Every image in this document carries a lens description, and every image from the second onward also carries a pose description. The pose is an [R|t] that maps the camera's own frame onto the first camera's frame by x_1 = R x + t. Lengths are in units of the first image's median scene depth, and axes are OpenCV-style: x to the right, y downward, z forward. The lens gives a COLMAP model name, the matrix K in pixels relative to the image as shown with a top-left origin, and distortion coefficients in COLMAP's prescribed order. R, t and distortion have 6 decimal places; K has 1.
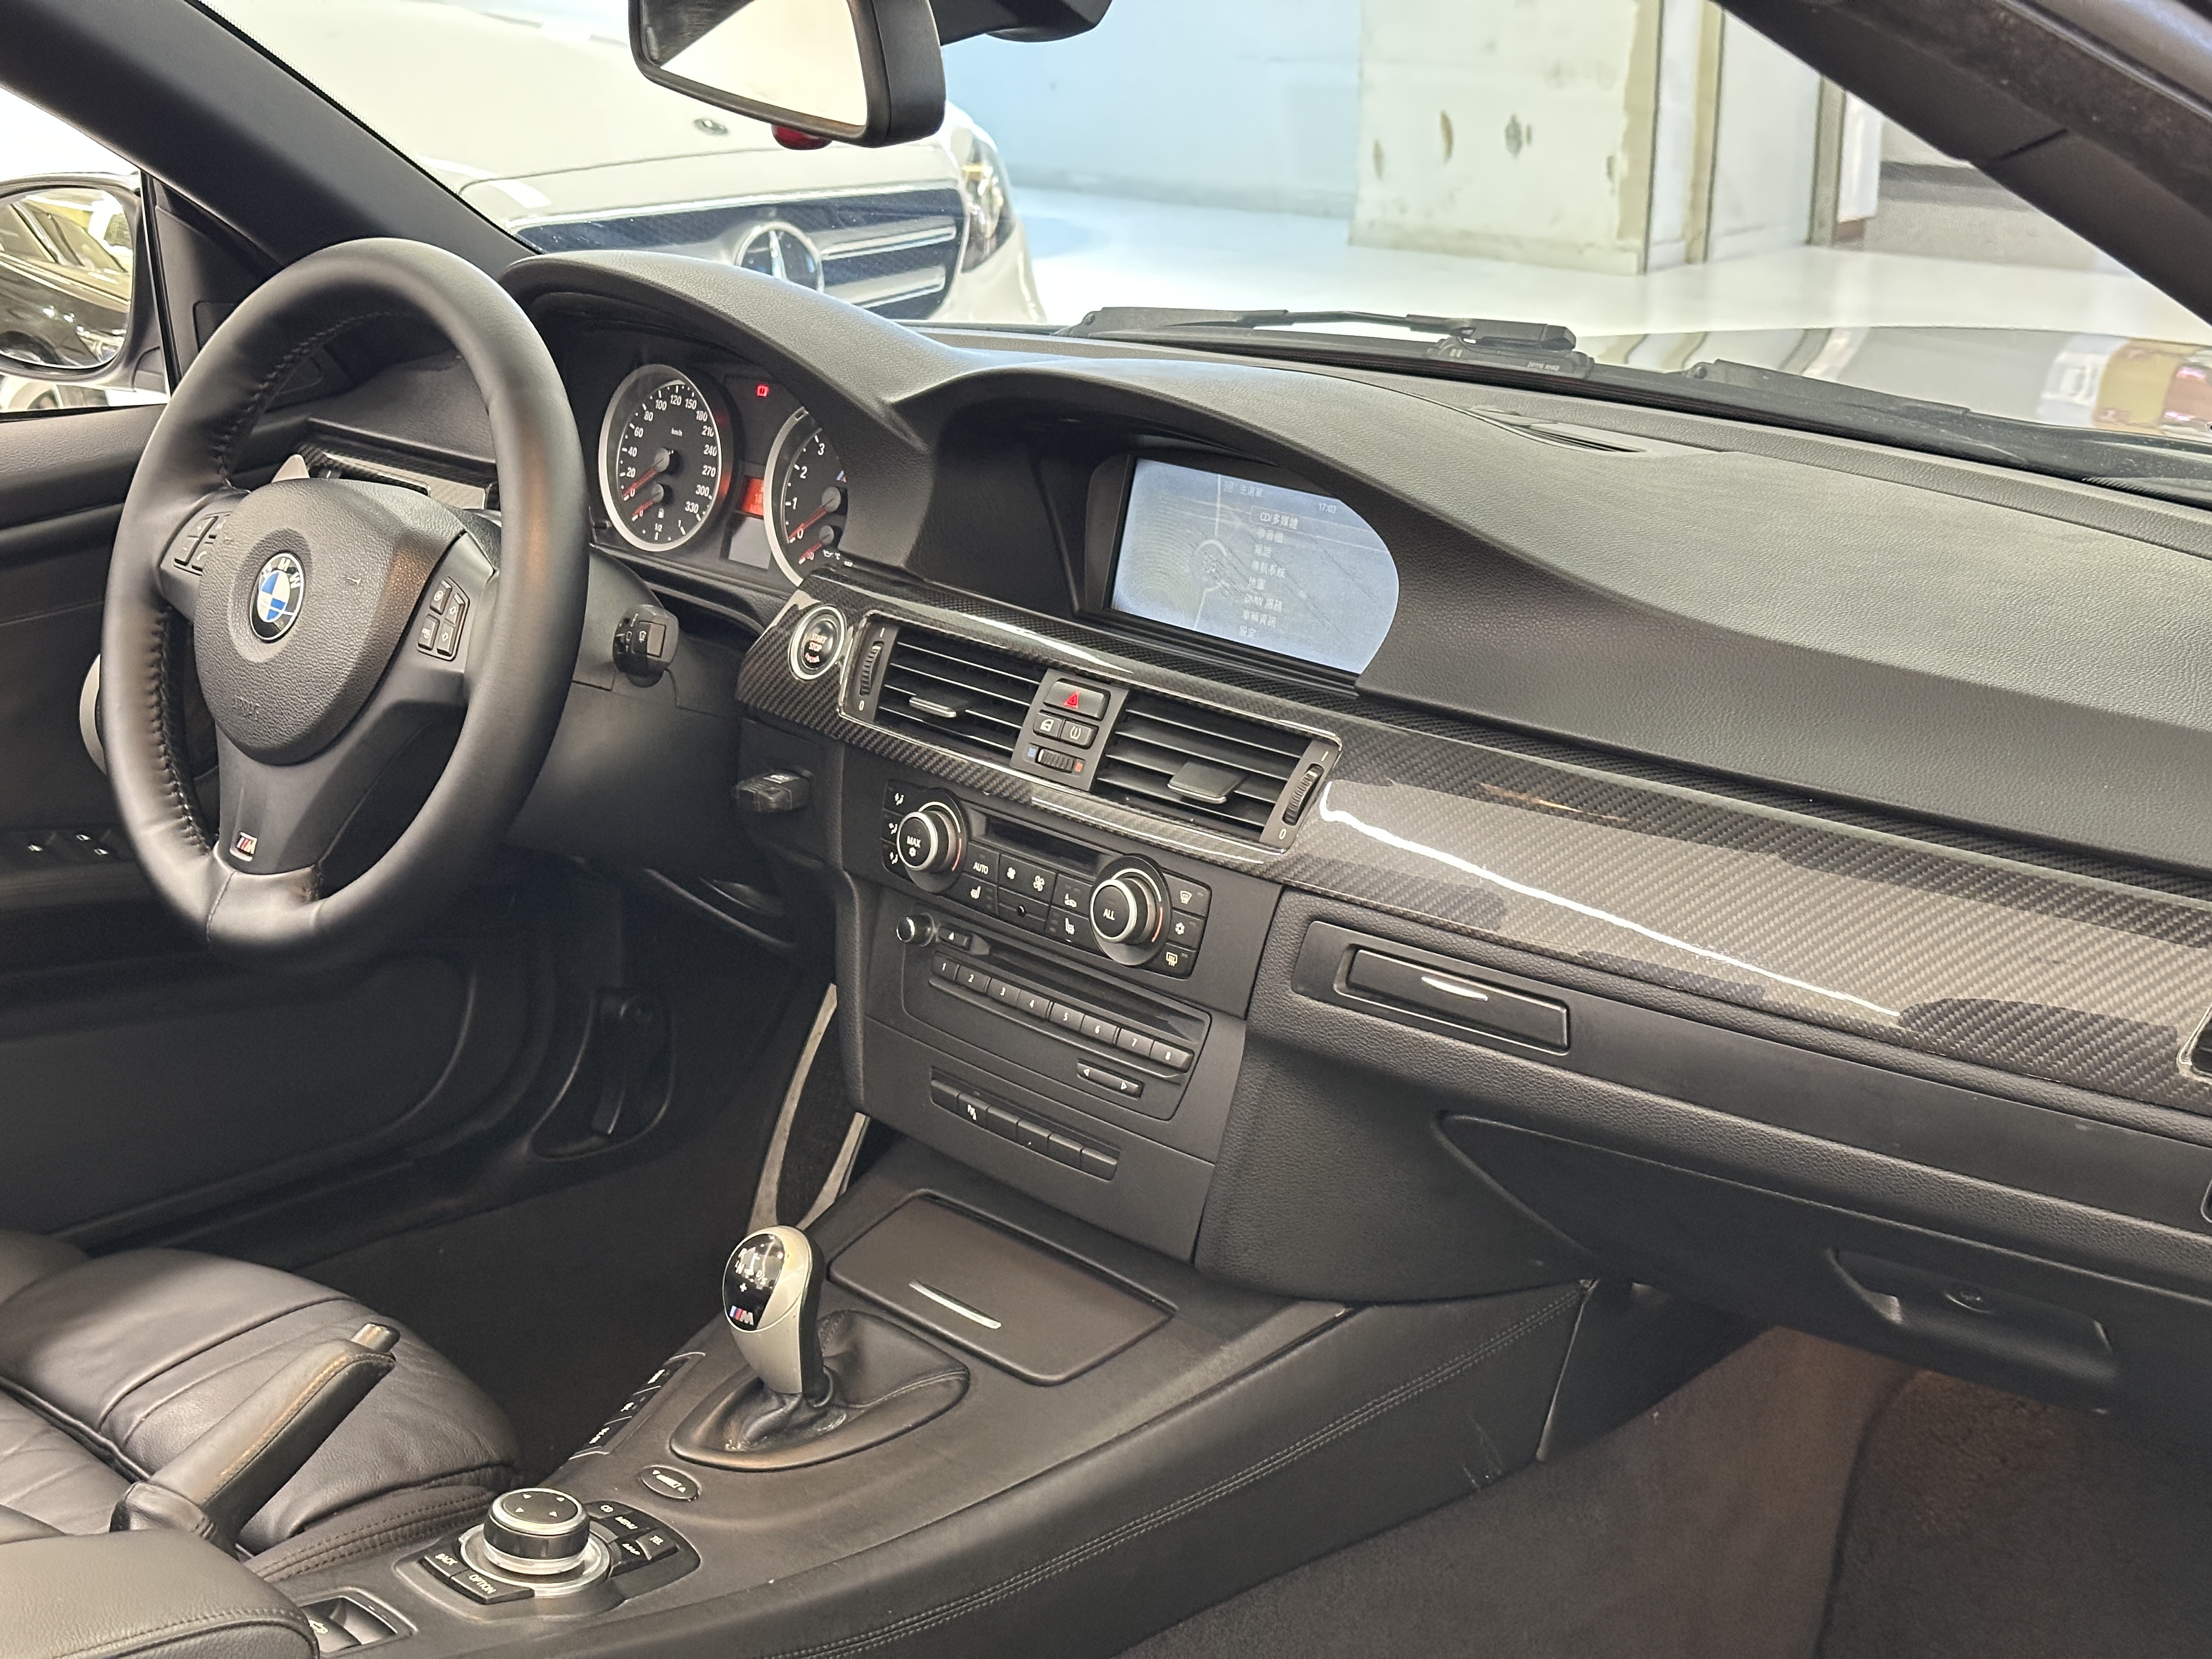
lens RADIAL K [[3089.1, 0, 1106.0], [0, 3089.1, 829.5], [0, 0, 1]] dist [0.140237, -0.153088]
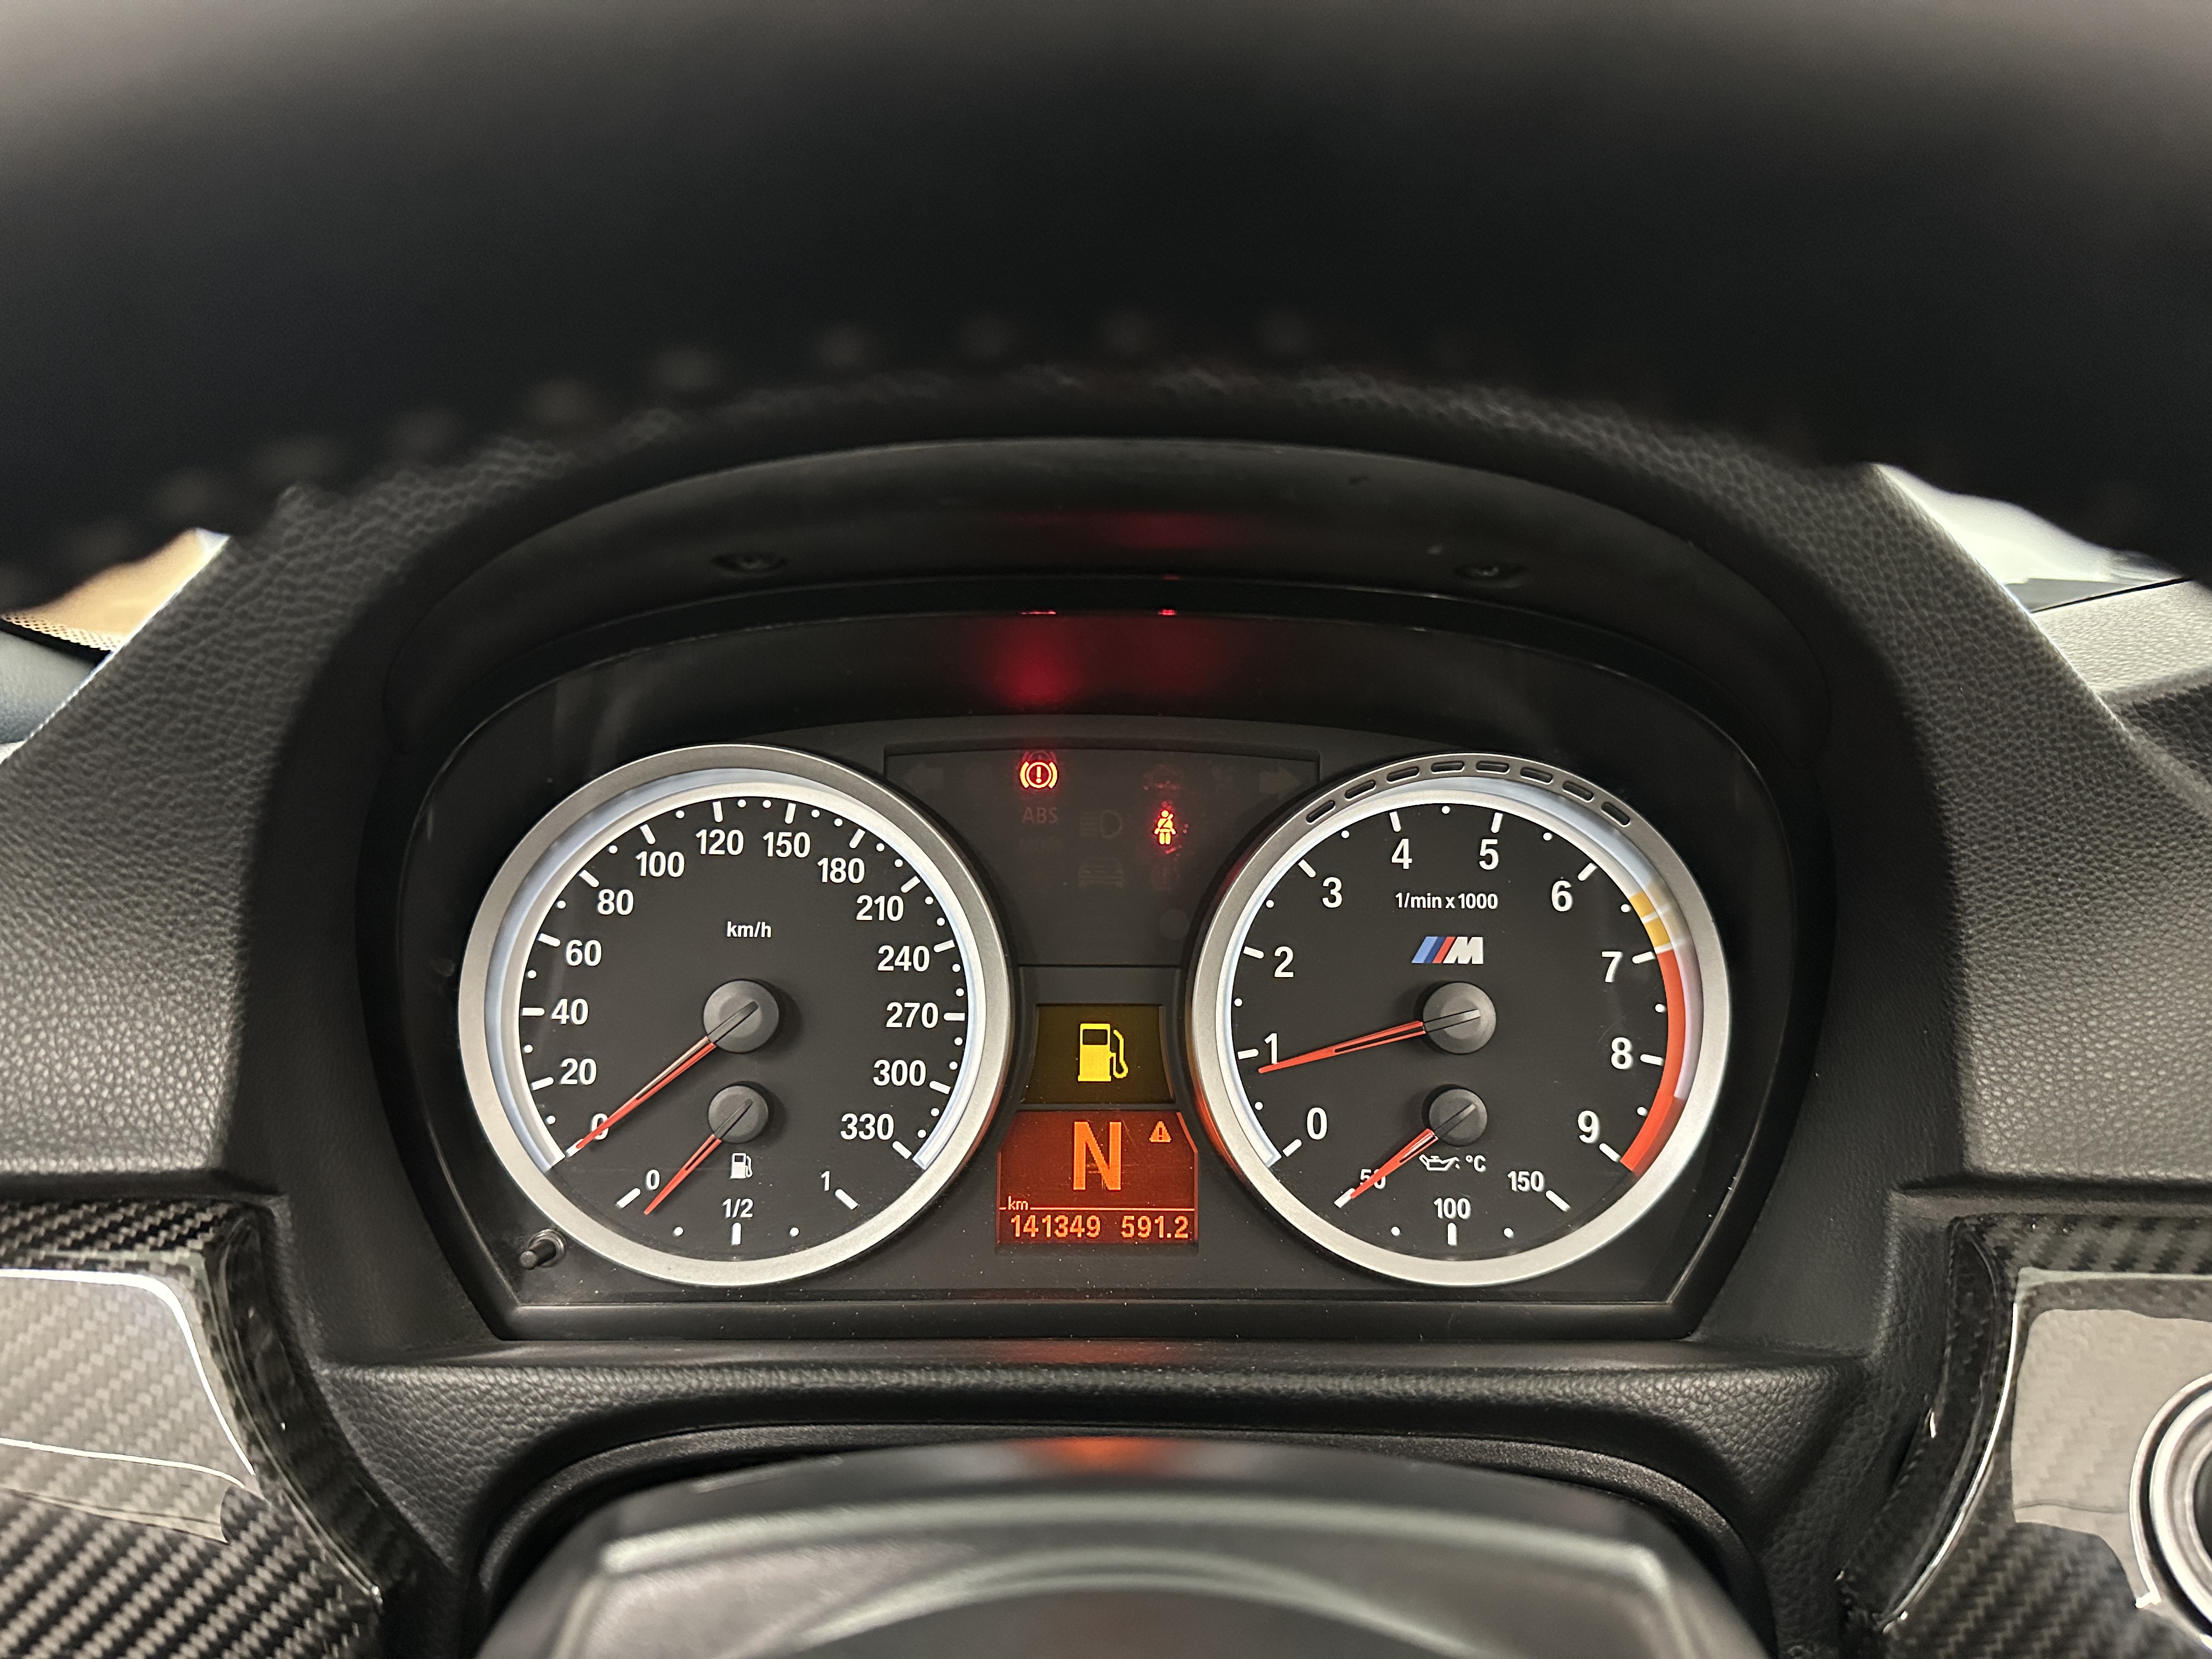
lens RADIAL K [[1578.4, 0, 1102.4], [0, 1578.4, 830.4], [0, 0, 1]] dist [0.113872, -0.212860]
pose [[0.714009, -0.146724, 0.684589, -0.283355], [0.217497, 0.975901, -0.017684, -0.155205], [-0.665497, 0.161522, 0.728714, 1.023536]]
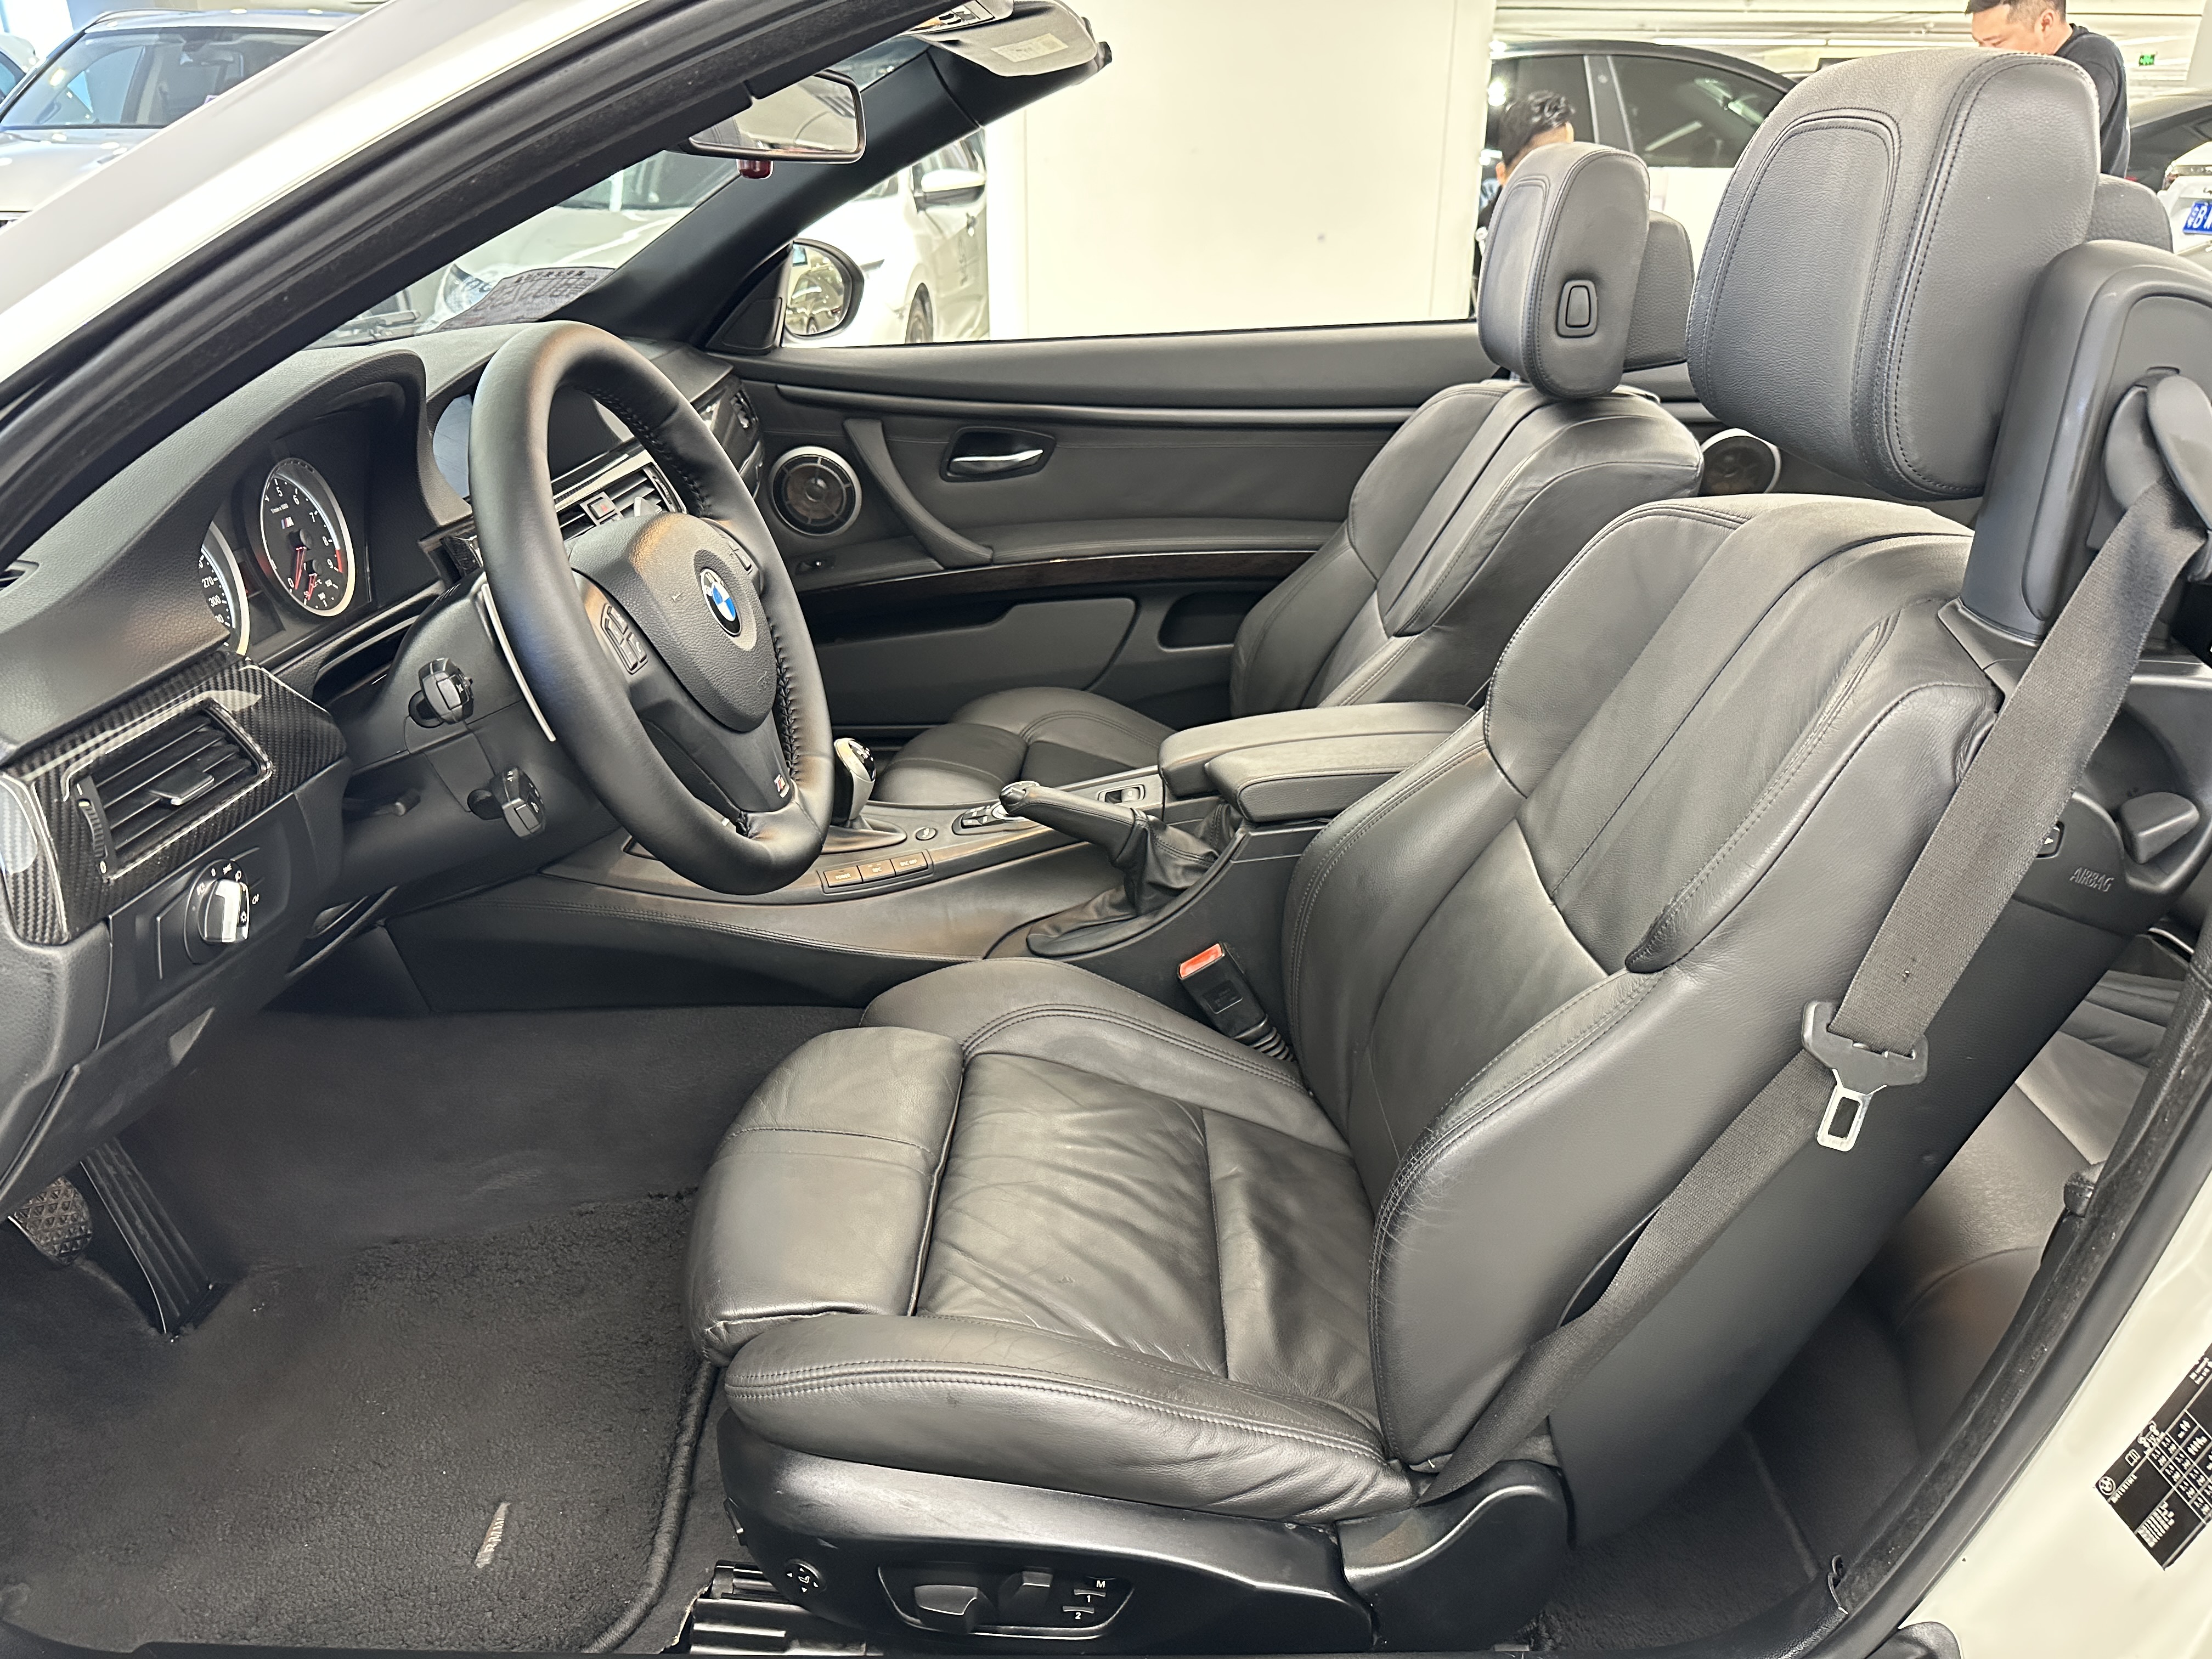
lens RADIAL K [[1578.4, 0, 1102.4], [0, 1578.4, 830.4], [0, 0, 1]] dist [0.113872, -0.212860]
pose [[-0.681875, -0.292667, 0.670367, -0.882840], [0.215268, 0.795591, 0.566299, -0.354494], [-0.699075, 0.530454, -0.479492, 1.322502]]
